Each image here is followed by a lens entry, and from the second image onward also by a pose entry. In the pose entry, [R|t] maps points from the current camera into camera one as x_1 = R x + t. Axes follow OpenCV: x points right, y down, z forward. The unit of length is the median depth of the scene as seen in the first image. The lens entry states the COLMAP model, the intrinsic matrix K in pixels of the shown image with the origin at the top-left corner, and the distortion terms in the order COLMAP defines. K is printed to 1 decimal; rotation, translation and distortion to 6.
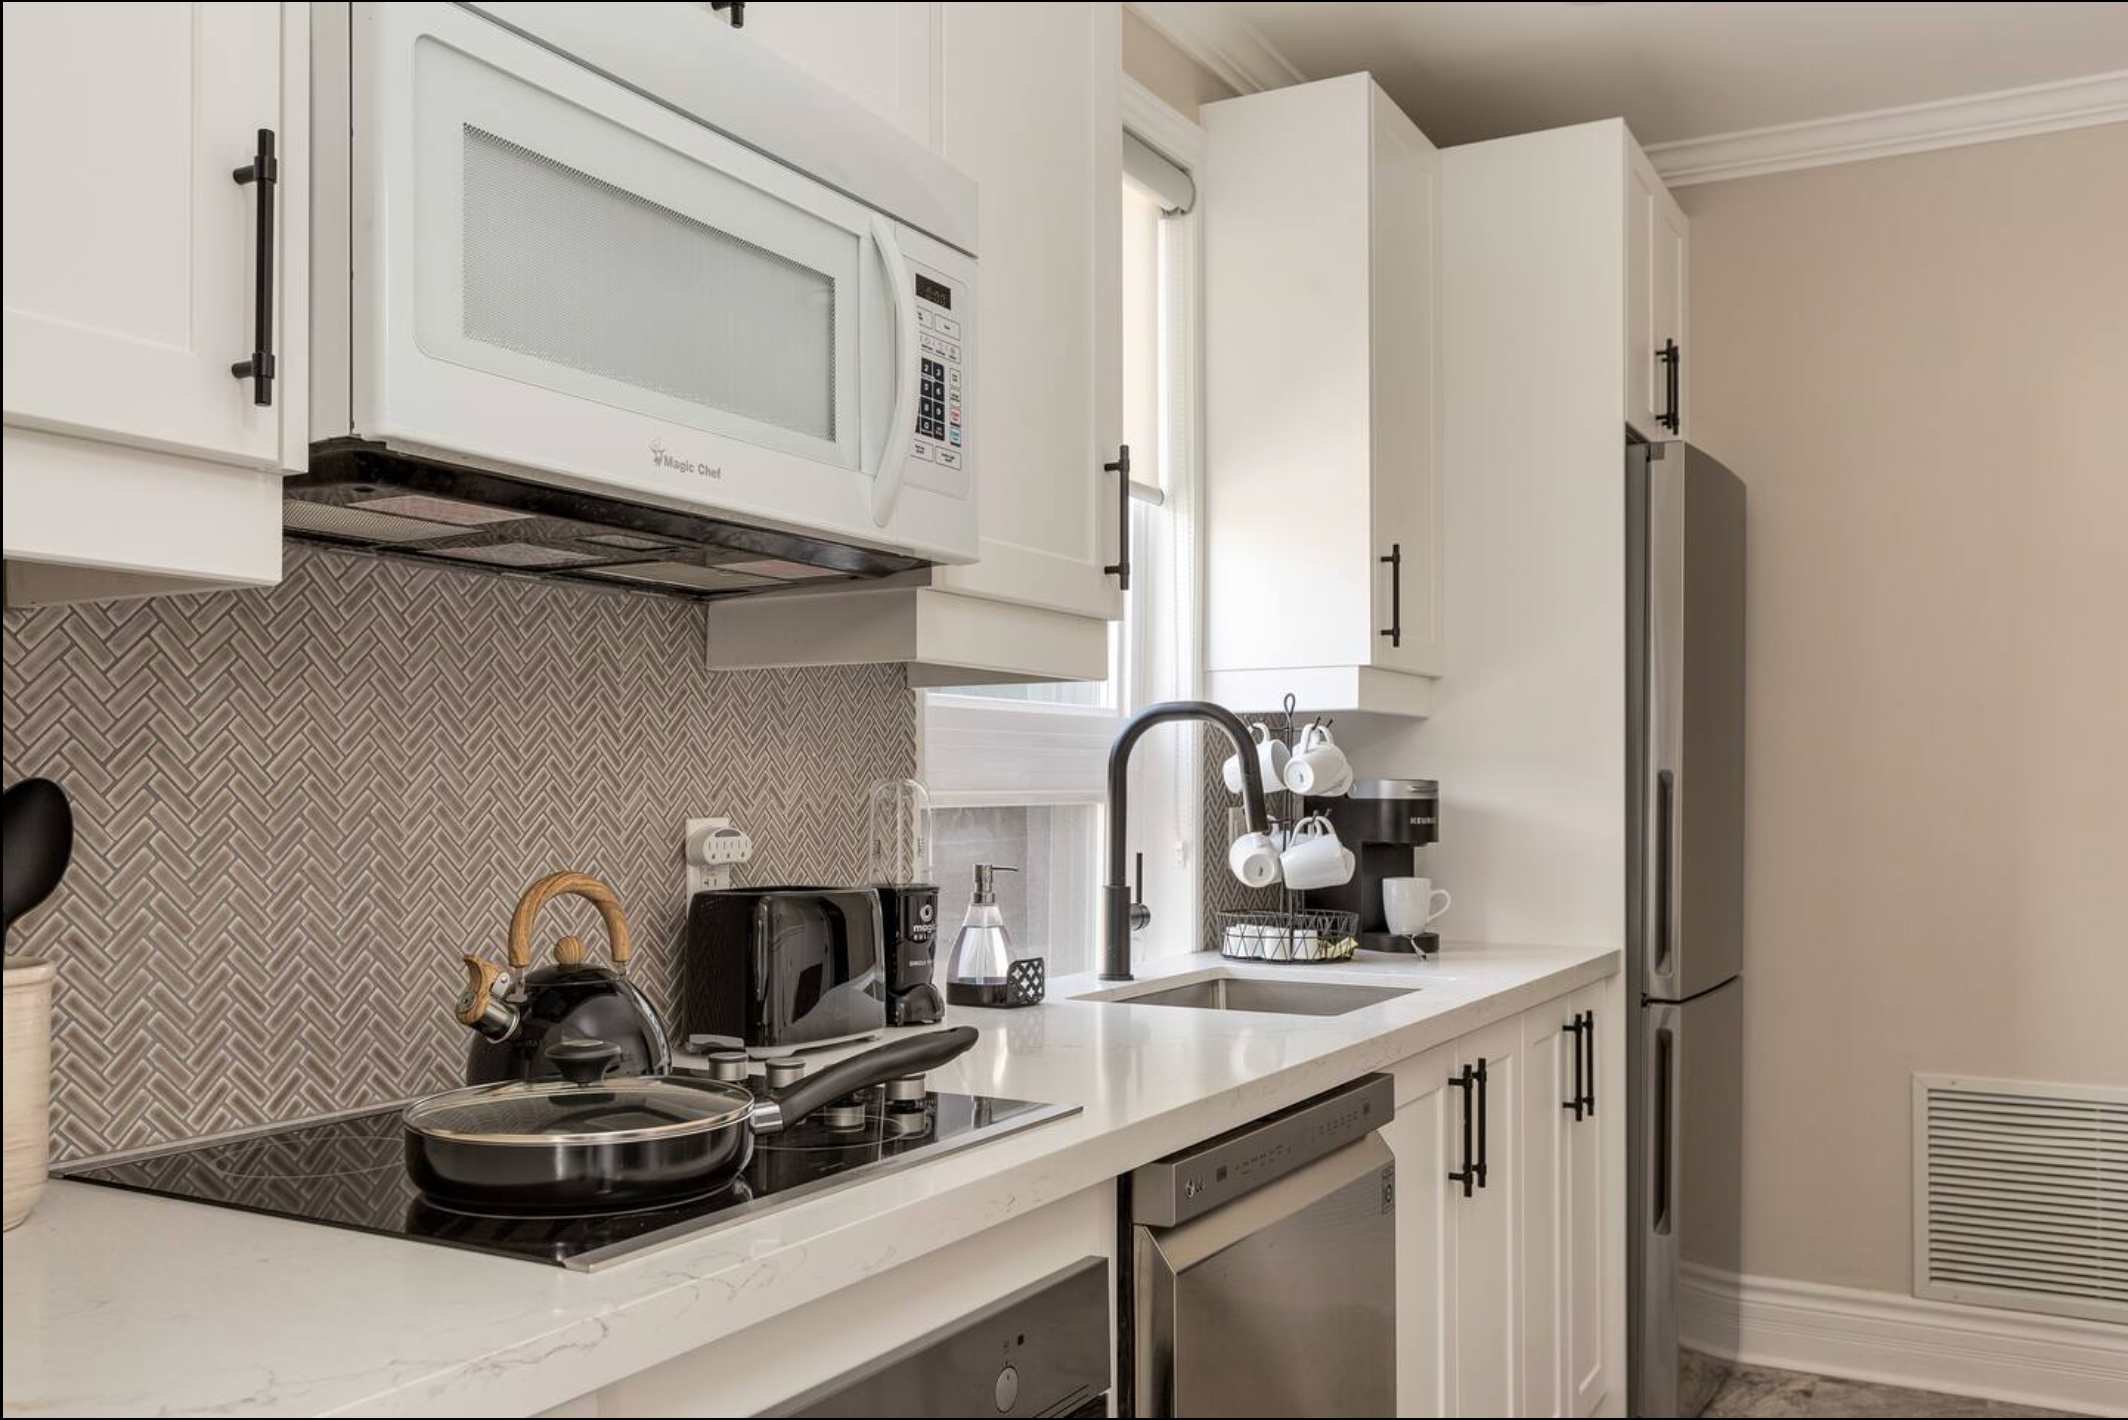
lens RADIAL K [[3970.5, 0, 1064.0], [0, 3970.5, 710.0], [0, 0, 1]] dist [0.003045, 0.035894]
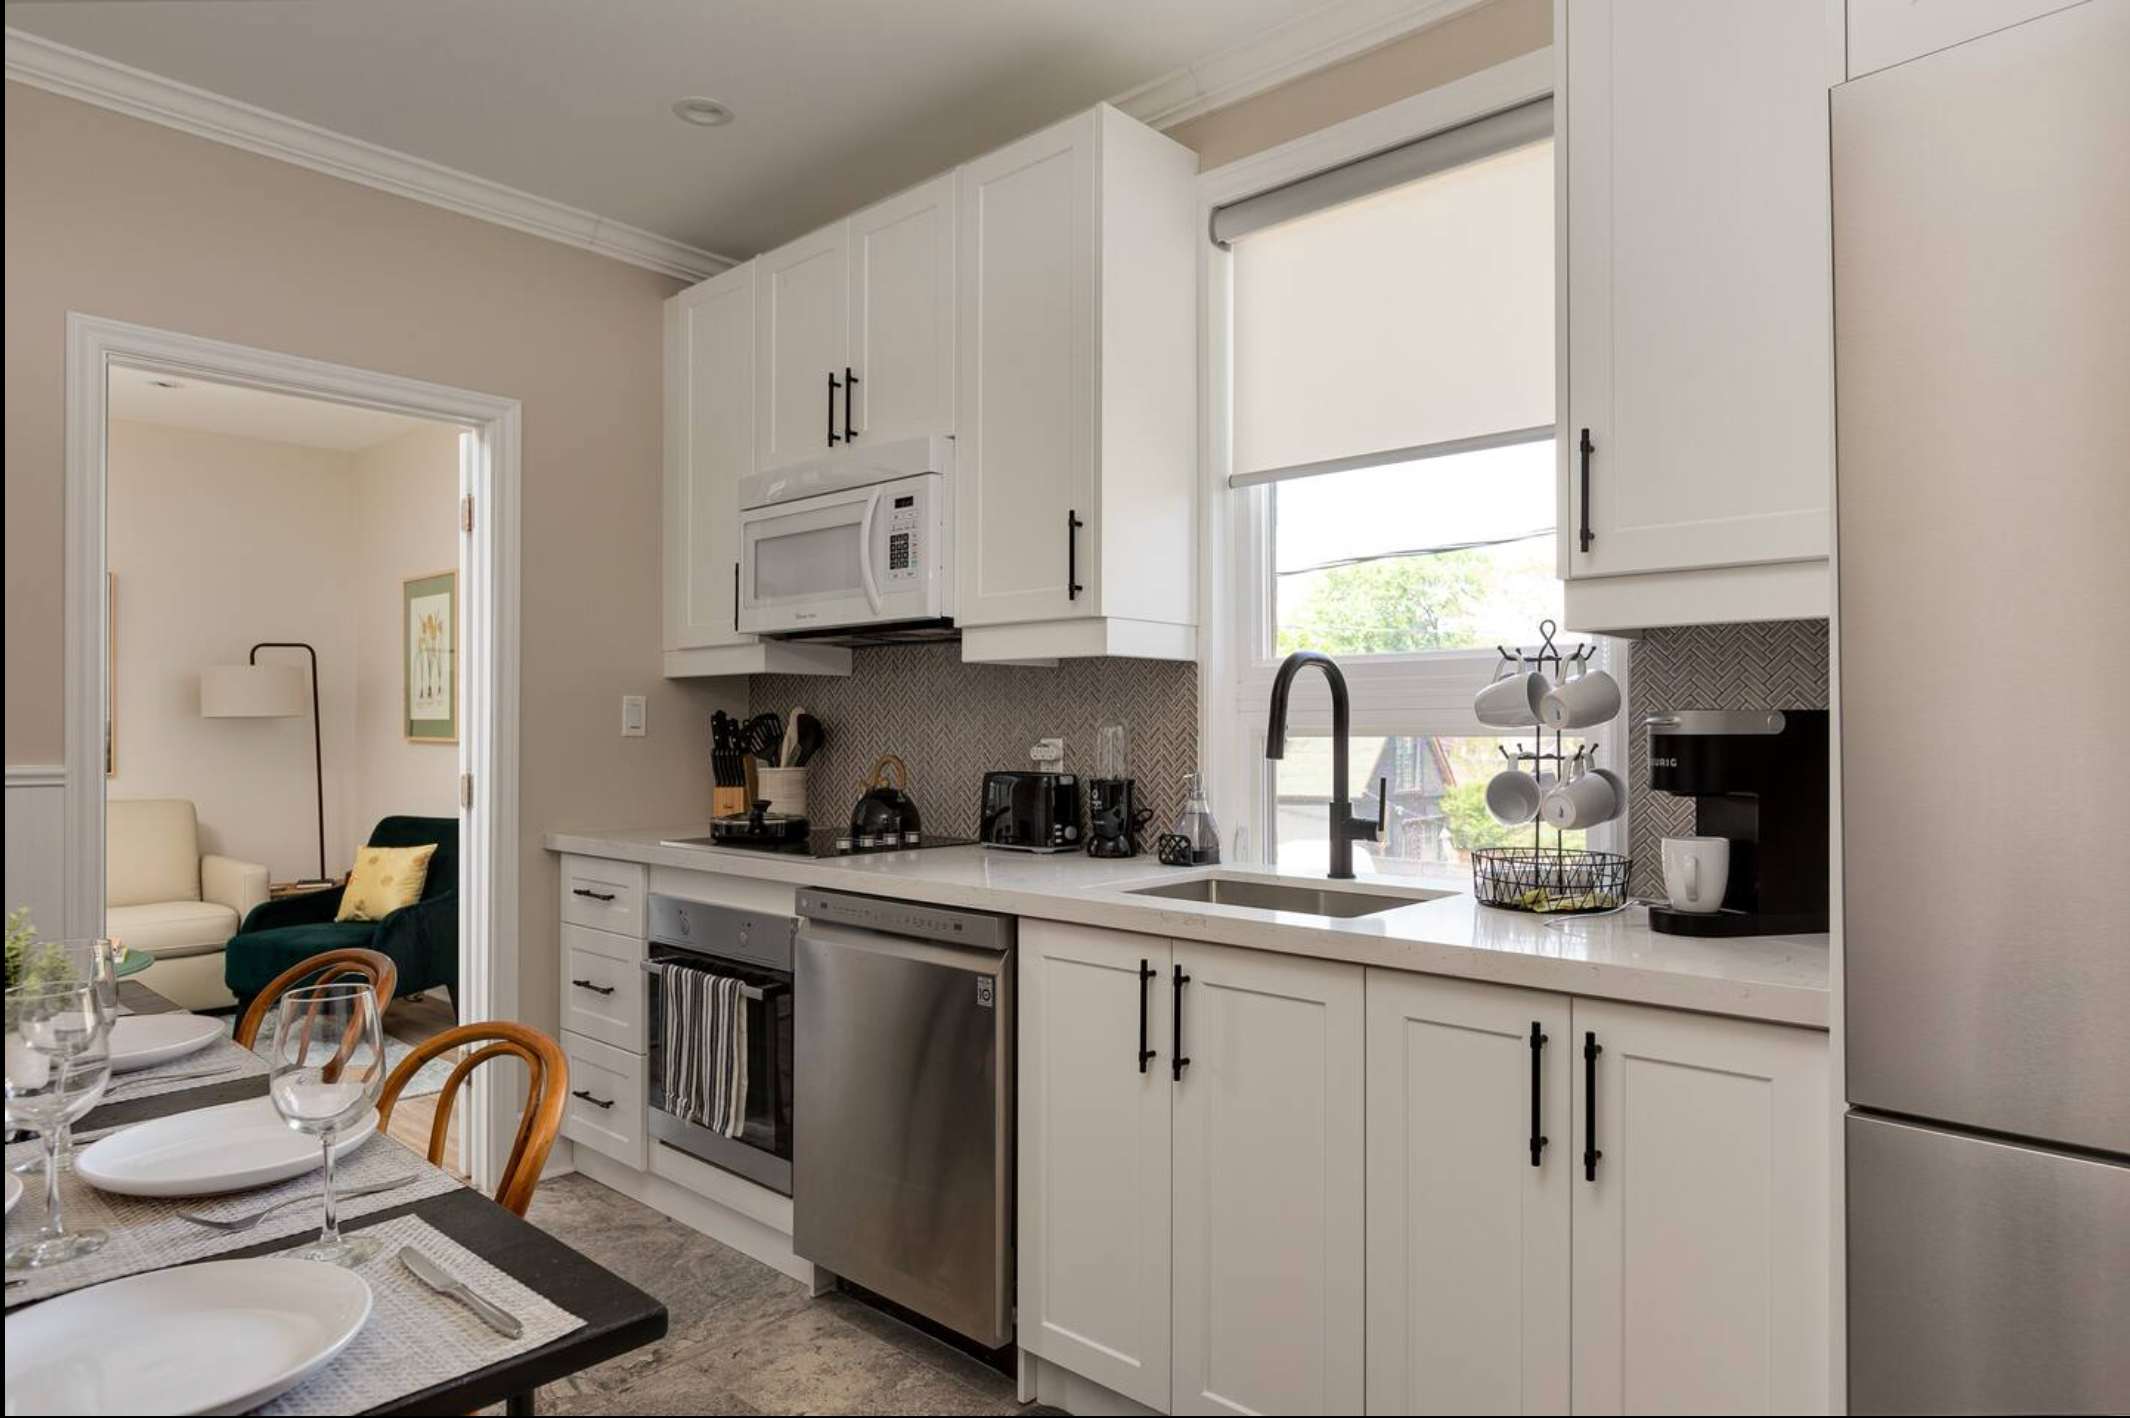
lens RADIAL K [[3974.2, 0, 1065.0], [0, 3974.2, 709.0], [0, 0, 1]] dist [0.003045, 0.035894]
pose [[-0.825965, 0.000022, -0.563721, 1.141812], [0.013993, 0.999693, -0.020464, 0.057542], [0.563547, -0.024790, -0.825712, 2.865844]]
